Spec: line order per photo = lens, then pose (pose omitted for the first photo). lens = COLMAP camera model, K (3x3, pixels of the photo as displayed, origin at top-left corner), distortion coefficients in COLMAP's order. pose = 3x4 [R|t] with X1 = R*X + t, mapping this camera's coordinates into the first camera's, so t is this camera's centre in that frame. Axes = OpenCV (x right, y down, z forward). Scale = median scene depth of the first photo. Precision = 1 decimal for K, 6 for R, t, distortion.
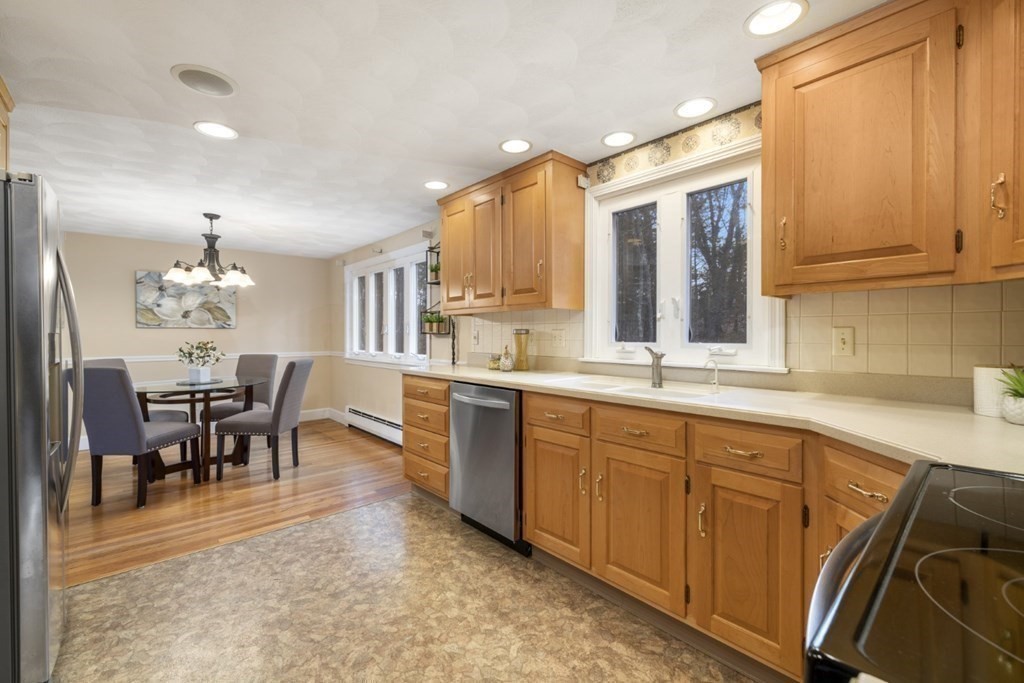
lens RADIAL K [[430.0, 0, 509.6], [0, 430.0, 337.4], [0, 0, 1]] dist [-0.000197, -0.000472]
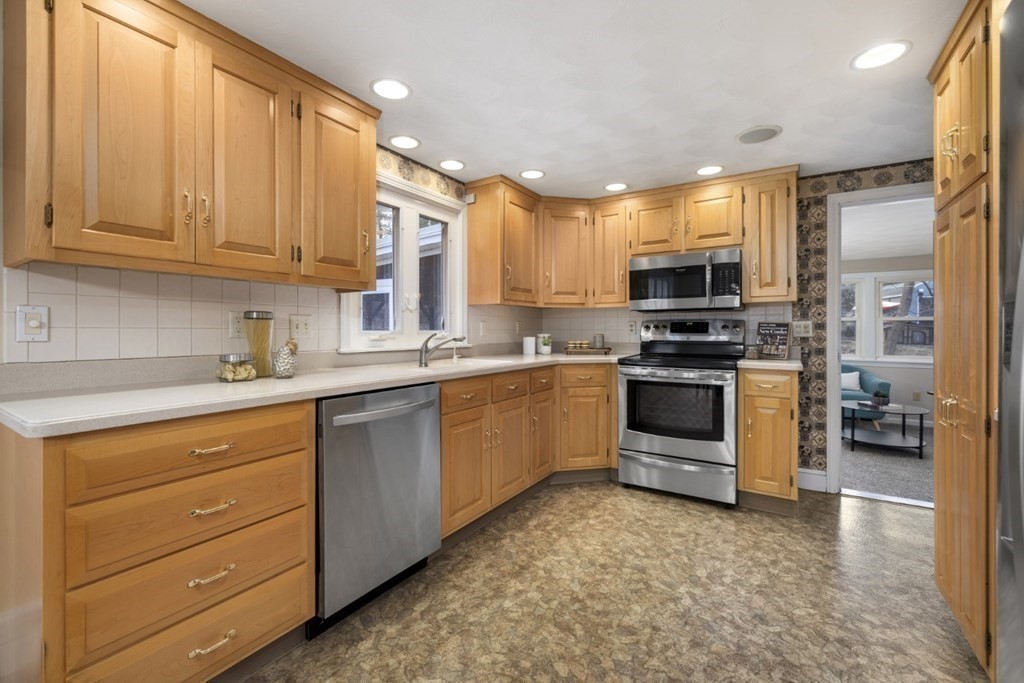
lens RADIAL K [[431.9, 0, 506.8], [0, 431.9, 330.1], [0, 0, 1]] dist [0.001395, 0.000211]
pose [[-0.262437, 0.001299, 0.964948, -0.829465], [0.004791, 0.999989, -0.000043, 0.011917], [-0.964937, 0.004612, -0.262440, 1.002555]]
